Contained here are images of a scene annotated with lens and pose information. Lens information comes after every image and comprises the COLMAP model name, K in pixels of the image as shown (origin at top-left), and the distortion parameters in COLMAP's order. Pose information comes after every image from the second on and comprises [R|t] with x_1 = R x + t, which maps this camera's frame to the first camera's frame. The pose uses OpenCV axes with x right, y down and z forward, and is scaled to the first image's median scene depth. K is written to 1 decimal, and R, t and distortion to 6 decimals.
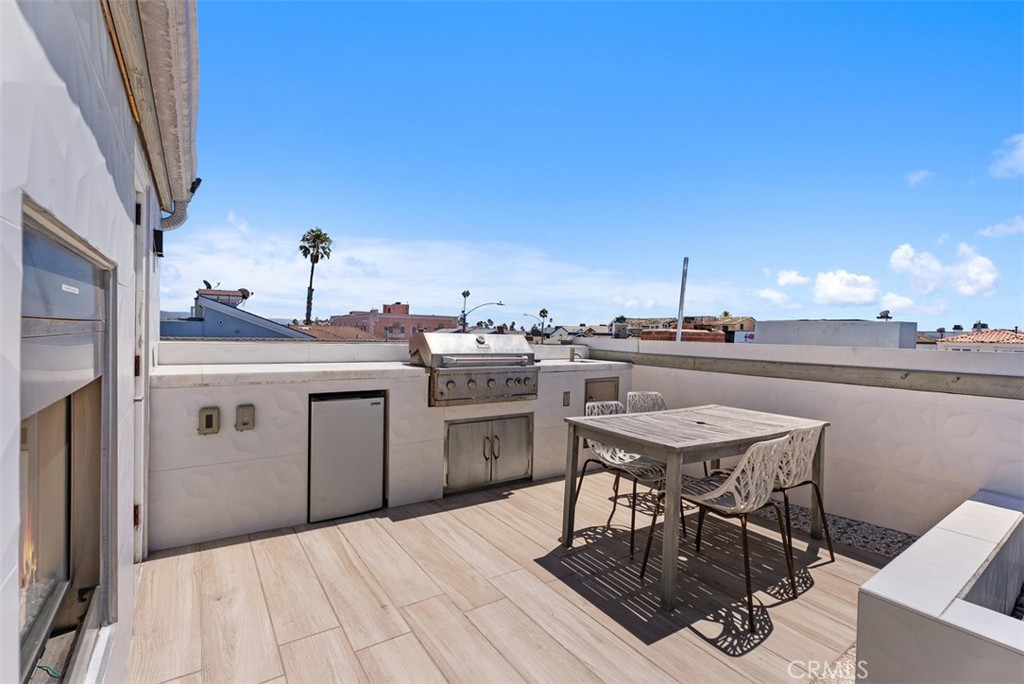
lens RADIAL K [[450.8, 0, 512.0], [0, 450.8, 342.0], [0, 0, 1]] dist [-0.000556, -0.000232]
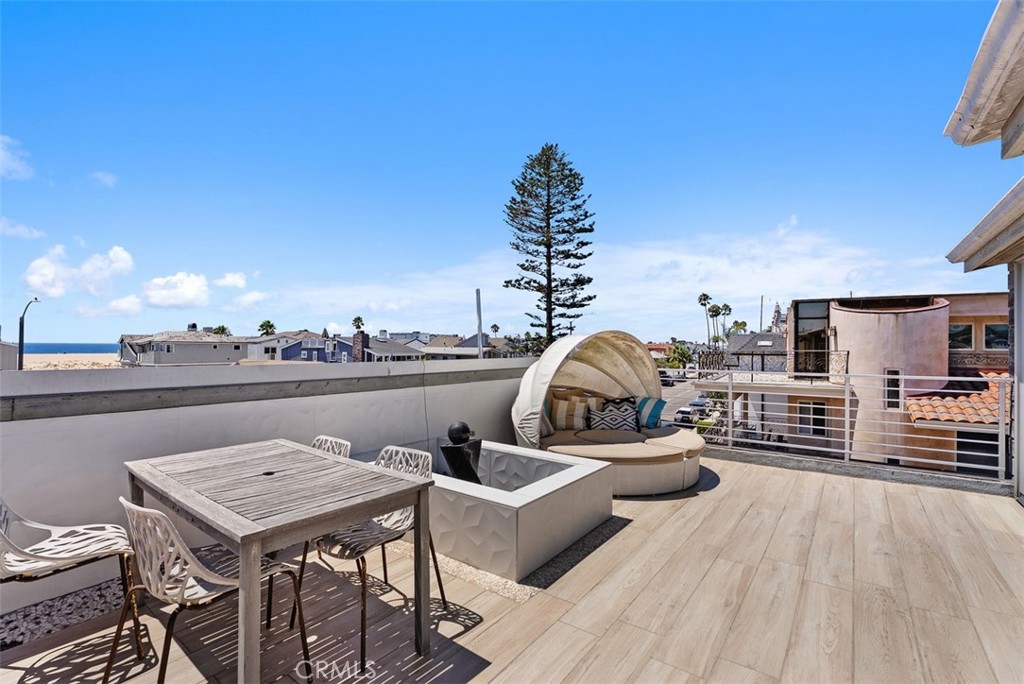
lens RADIAL K [[450.8, 0, 512.0], [0, 450.8, 342.0], [0, 0, 1]] dist [-0.000556, -0.000232]
pose [[-0.294590, 0.007037, 0.955598, -0.547243], [0.027153, 0.999631, 0.001009, -0.034075], [-0.955238, 0.026245, -0.294672, 1.001576]]
